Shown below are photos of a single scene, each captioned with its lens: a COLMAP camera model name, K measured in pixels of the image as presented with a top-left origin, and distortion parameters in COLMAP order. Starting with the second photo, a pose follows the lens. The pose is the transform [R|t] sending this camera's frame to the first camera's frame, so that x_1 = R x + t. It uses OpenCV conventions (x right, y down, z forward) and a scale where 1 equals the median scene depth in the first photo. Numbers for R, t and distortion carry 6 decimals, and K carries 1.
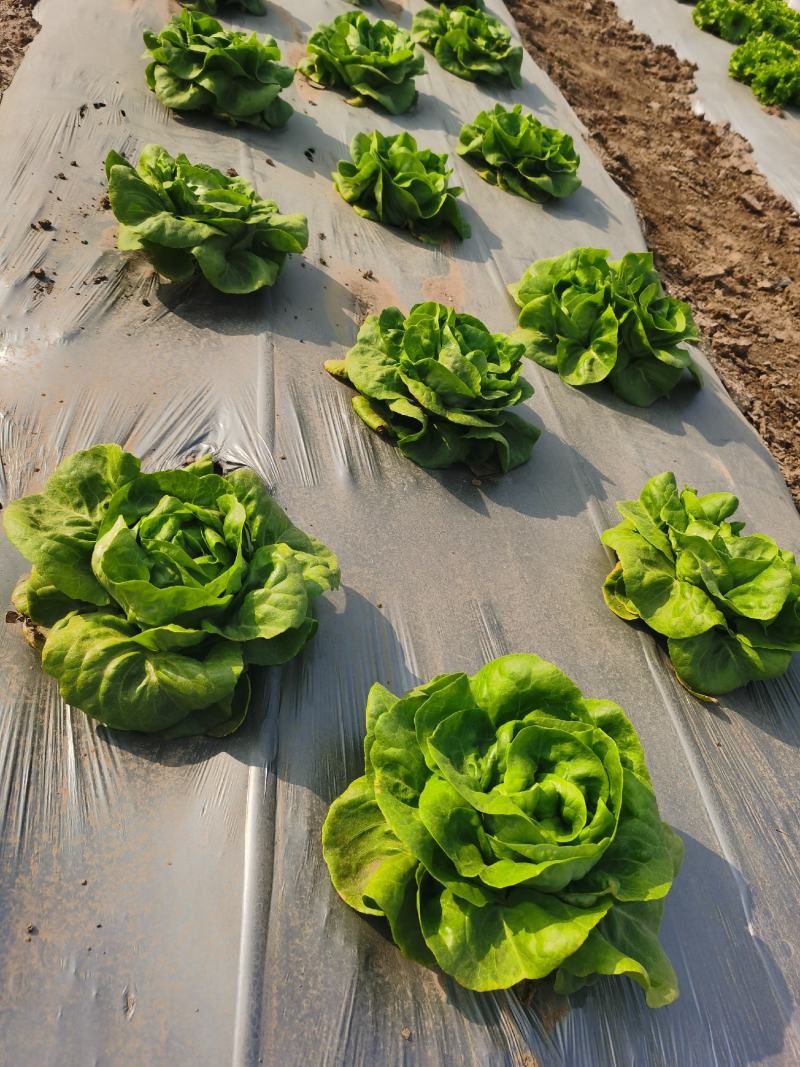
lens RADIAL K [[821.7, 0, 400.3], [0, 821.7, 532.9], [0, 0, 1]] dist [0.017318, -0.021551]
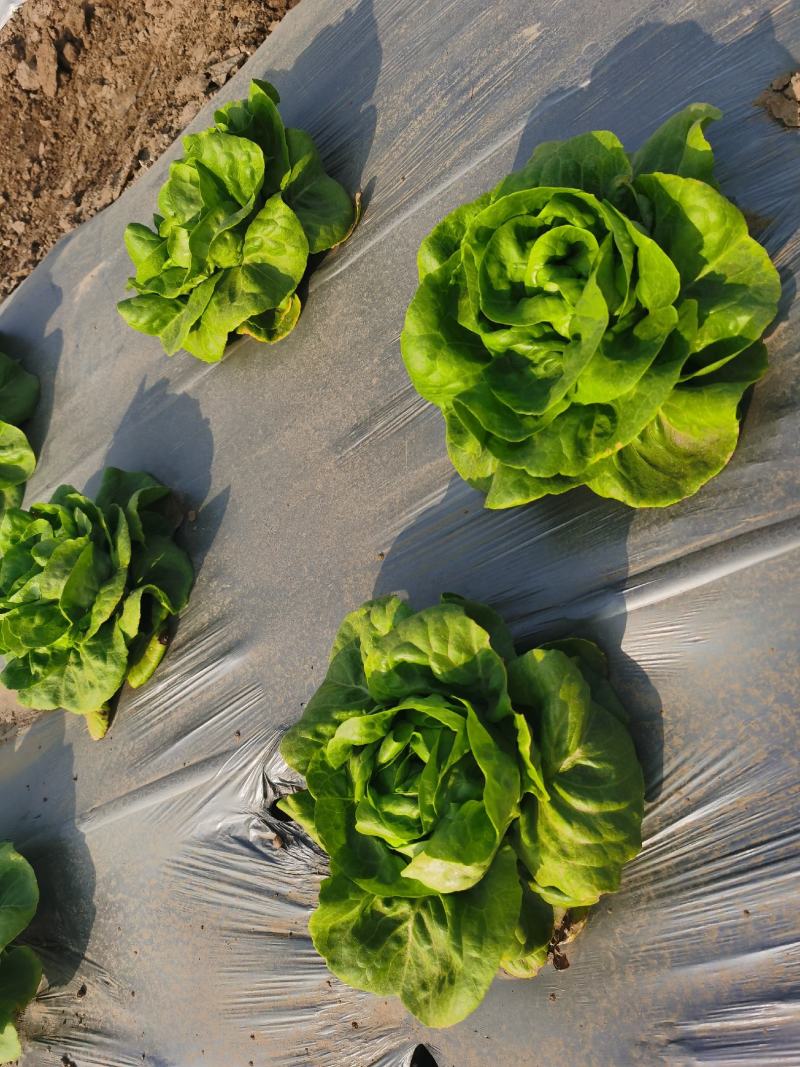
lens RADIAL K [[821.7, 0, 399.9], [0, 821.7, 532.3], [0, 0, 1]] dist [0.017318, -0.021551]
pose [[-0.310795, -0.945606, 0.096105, -0.104181], [0.925945, -0.278398, 0.255186, -0.121159], [-0.214550, 0.168298, 0.962104, 0.193673]]
